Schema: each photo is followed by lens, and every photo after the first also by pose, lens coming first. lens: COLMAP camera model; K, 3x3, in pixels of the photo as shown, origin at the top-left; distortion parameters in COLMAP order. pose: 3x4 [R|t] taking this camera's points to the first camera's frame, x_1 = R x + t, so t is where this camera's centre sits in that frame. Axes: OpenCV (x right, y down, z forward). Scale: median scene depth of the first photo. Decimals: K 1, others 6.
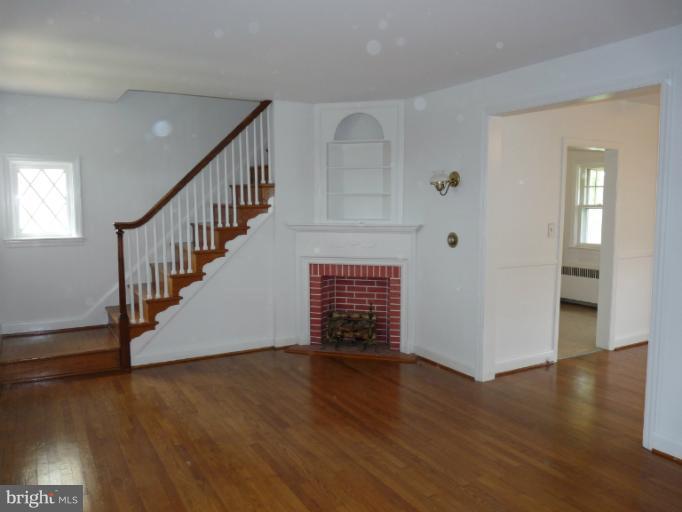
lens RADIAL K [[552.5, 0, 341.0], [0, 552.5, 255.1], [0, 0, 1]] dist [-0.010943, -0.011459]
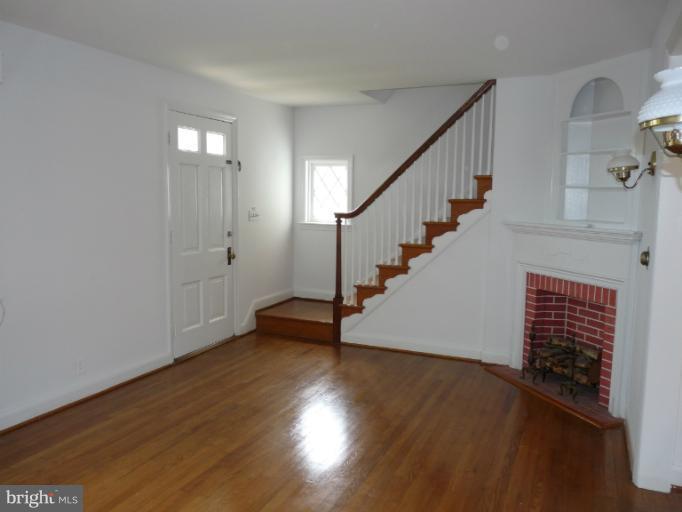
lens RADIAL K [[552.5, 0, 340.6], [0, 552.5, 258.2], [0, 0, 1]] dist [-0.010943, -0.011459]
pose [[0.590692, 0.101413, -0.800499, 0.456027], [-0.093336, 0.993999, 0.057054, -0.027597], [0.801481, 0.041014, 0.596612, 0.301458]]
